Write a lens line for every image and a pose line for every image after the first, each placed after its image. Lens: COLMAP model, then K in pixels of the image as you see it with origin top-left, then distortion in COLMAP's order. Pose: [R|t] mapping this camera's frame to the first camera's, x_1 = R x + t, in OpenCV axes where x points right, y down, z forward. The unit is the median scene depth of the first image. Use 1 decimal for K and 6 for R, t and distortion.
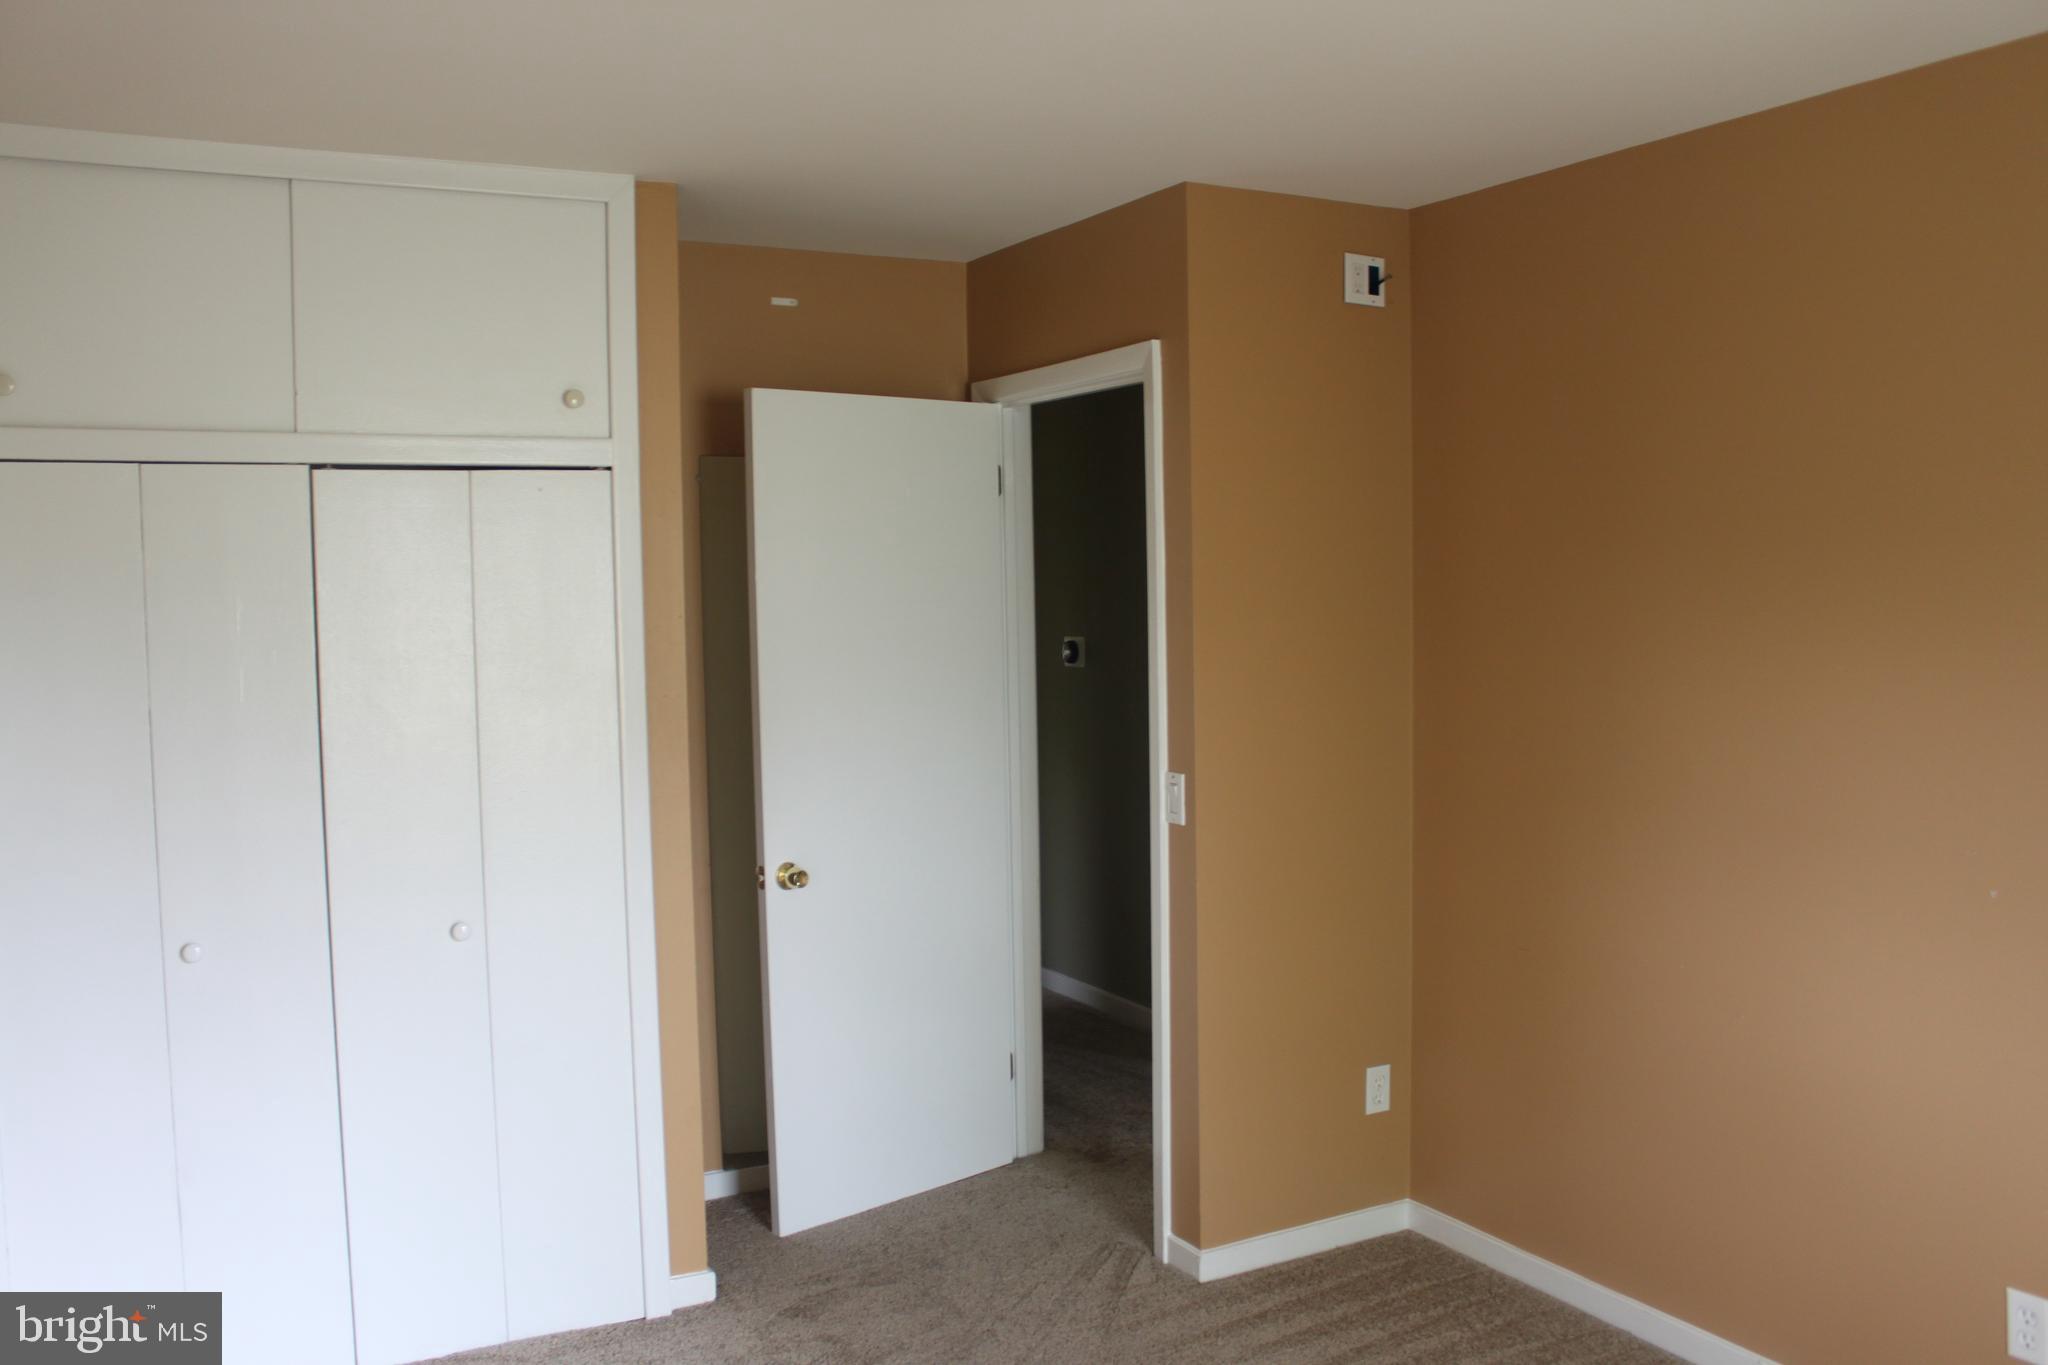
lens RADIAL K [[1742.5, 0, 1024.4], [0, 1742.5, 693.5], [0, 0, 1]] dist [-0.164027, 0.158282]
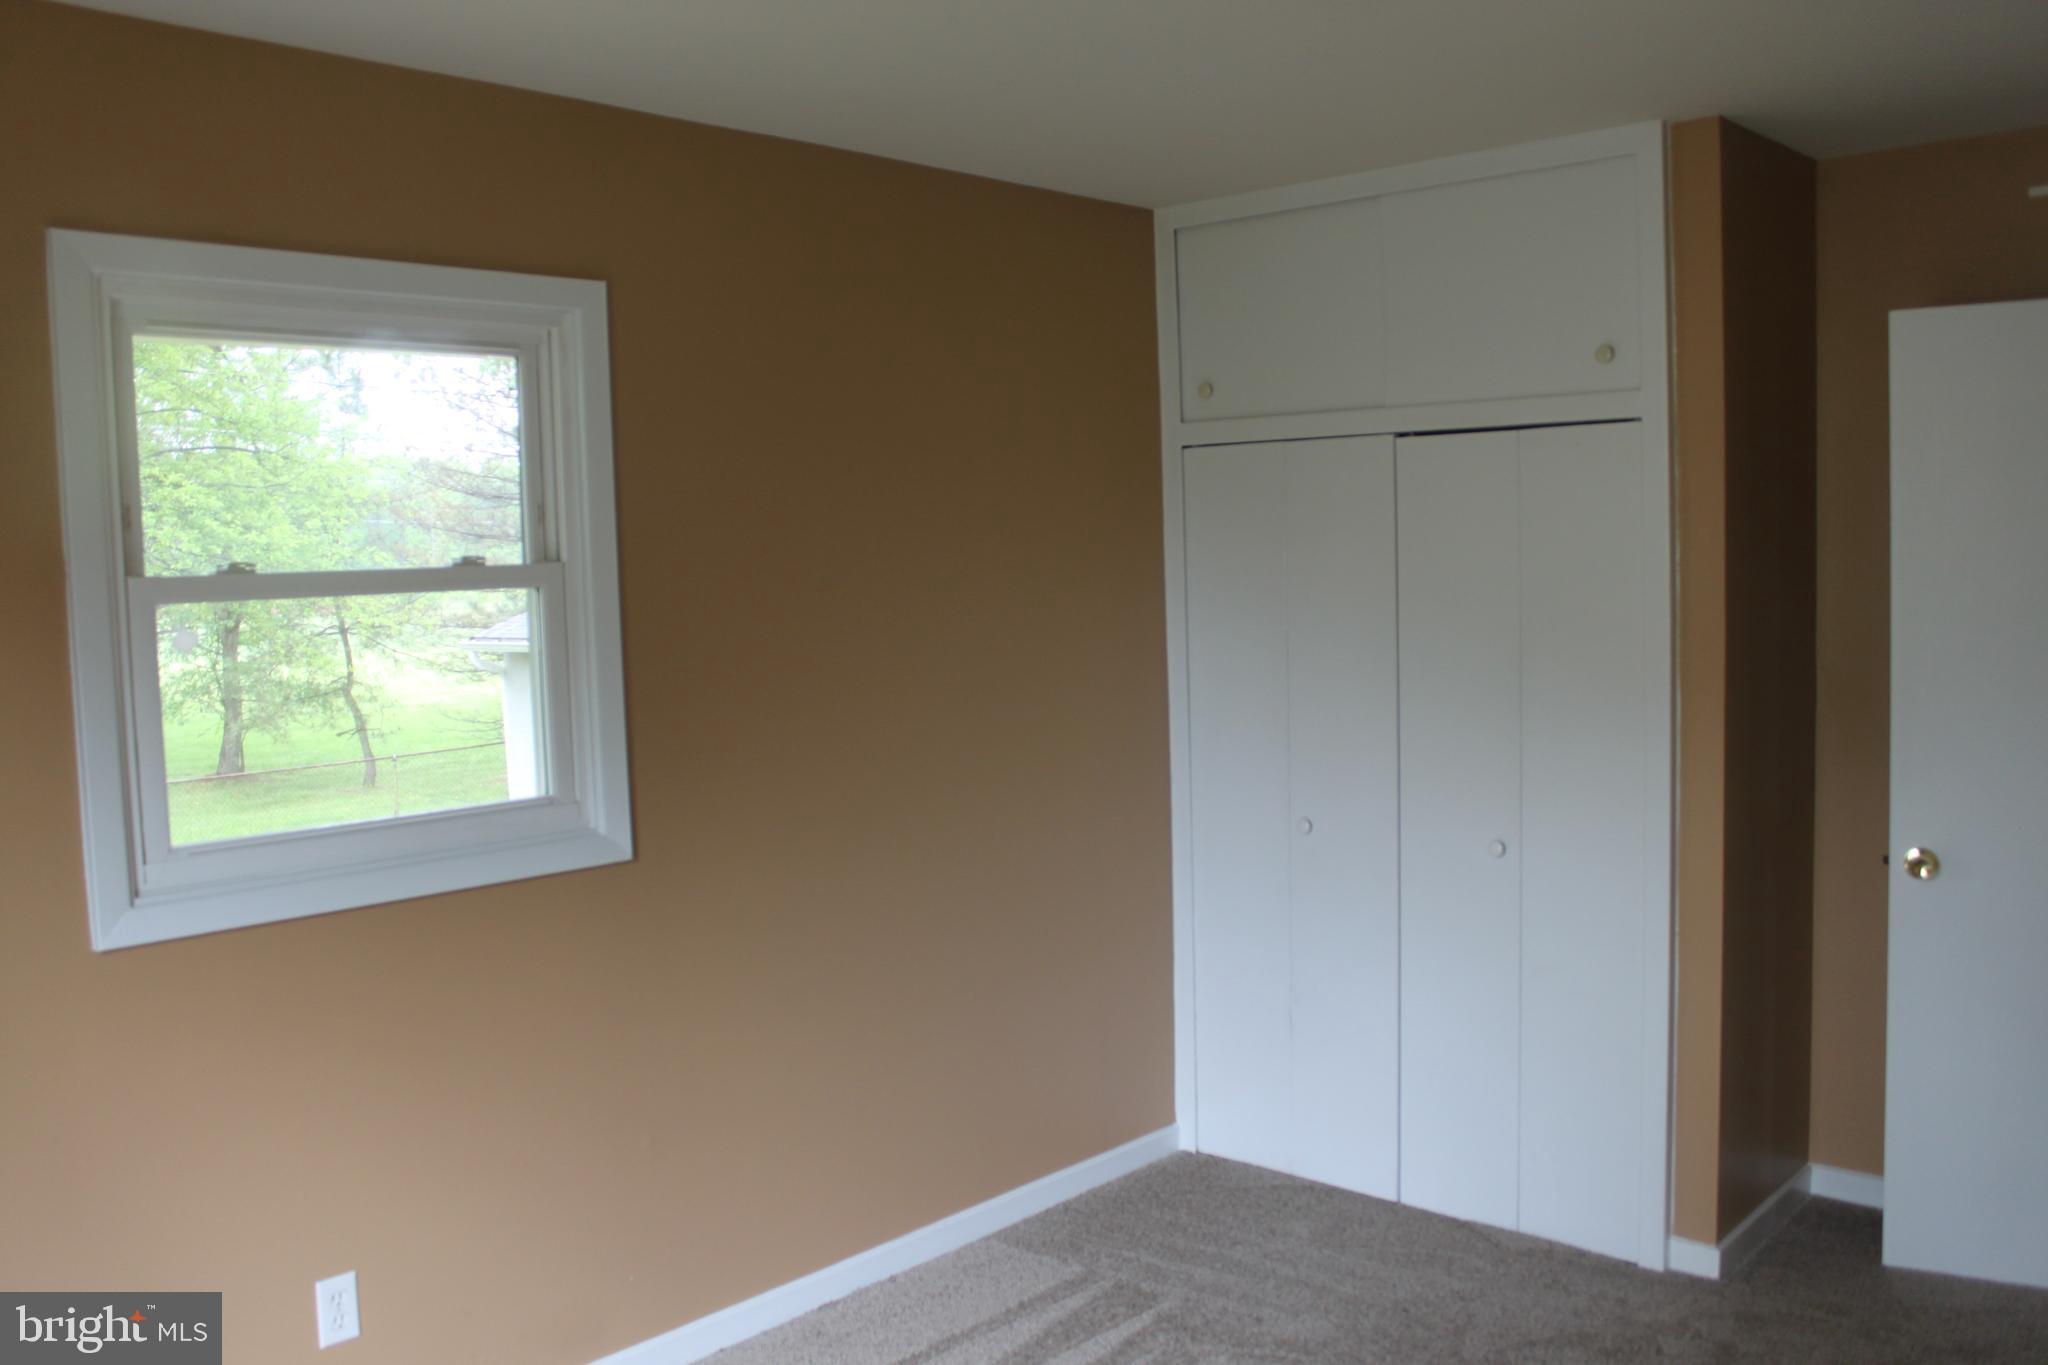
lens RADIAL K [[1742.5, 0, 1026.2], [0, 1742.5, 674.4], [0, 0, 1]] dist [-0.164027, 0.158282]
pose [[0.328618, 0.070242, -0.941847, 1.098990], [-0.040389, 0.997363, 0.060290, -0.049891], [0.943599, 0.018228, 0.330588, 0.615255]]
